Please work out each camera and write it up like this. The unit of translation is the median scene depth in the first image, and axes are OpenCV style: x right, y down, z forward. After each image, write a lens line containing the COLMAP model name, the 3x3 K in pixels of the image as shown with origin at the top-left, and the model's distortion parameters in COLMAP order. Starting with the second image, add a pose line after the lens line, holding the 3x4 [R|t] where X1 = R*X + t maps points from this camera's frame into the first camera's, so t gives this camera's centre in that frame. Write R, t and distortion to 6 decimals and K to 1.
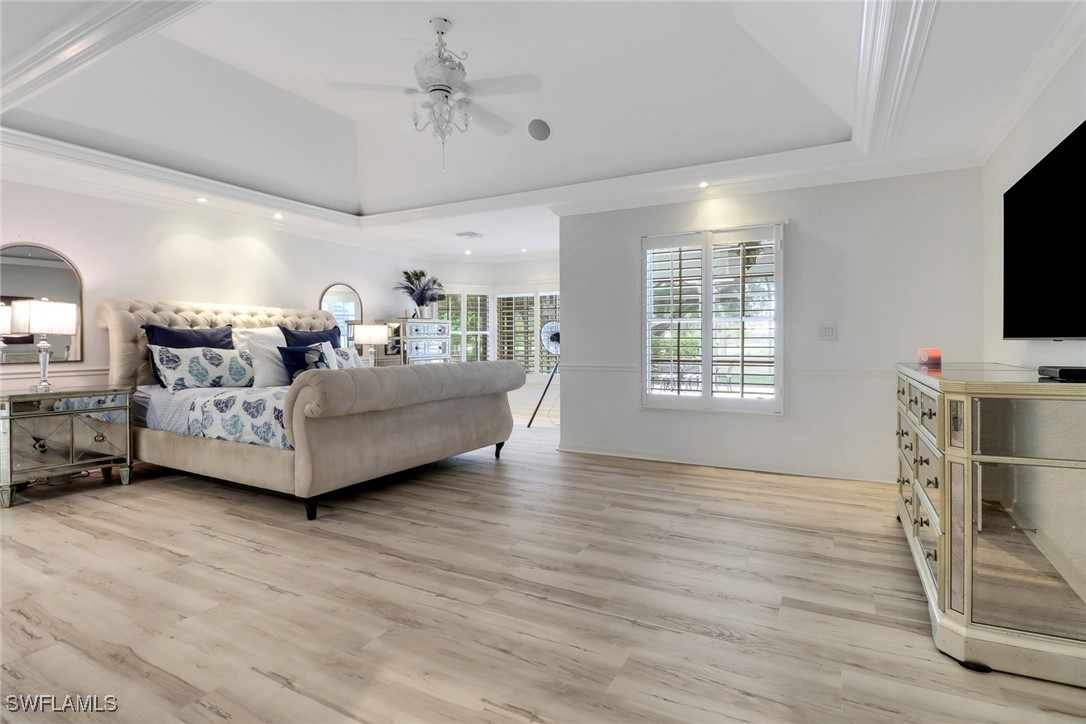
lens RADIAL K [[518.0, 0, 545.5], [0, 518.0, 346.3], [0, 0, 1]] dist [0.001919, -0.012396]
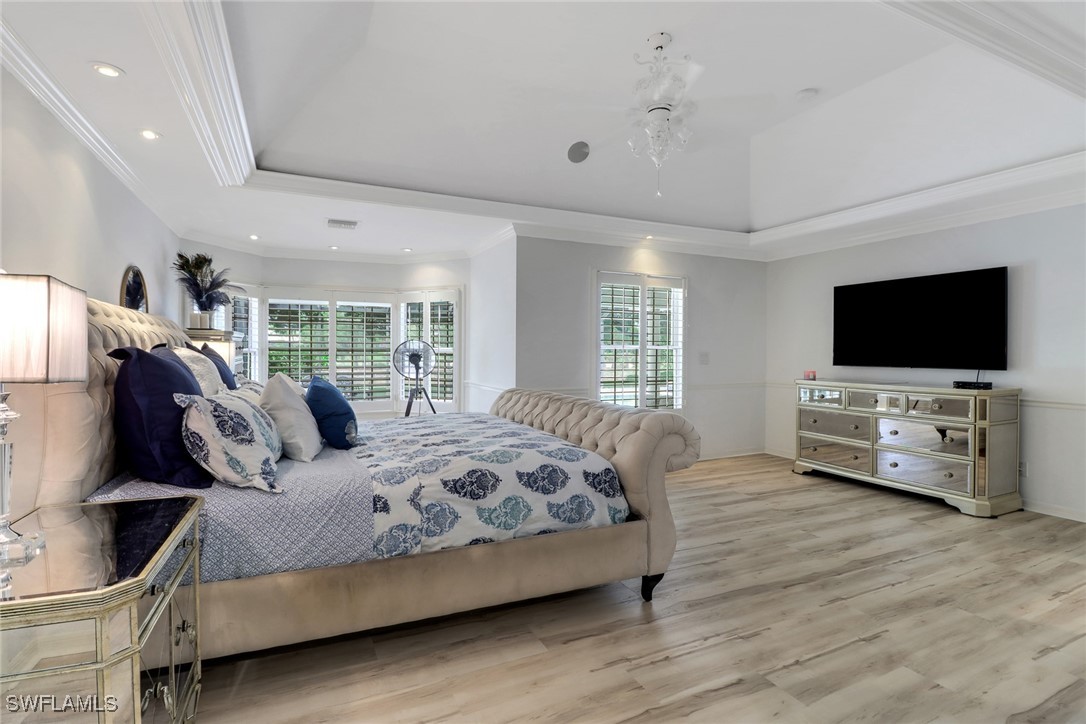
lens RADIAL K [[525.9, 0, 543.0], [0, 525.9, 362.0], [0, 0, 1]] dist [0.001313, -0.014325]
pose [[0.617954, -0.008602, 0.786167, -1.429425], [0.002105, 0.999955, 0.009286, -0.052995], [-0.786212, -0.004083, 0.617944, 0.748862]]
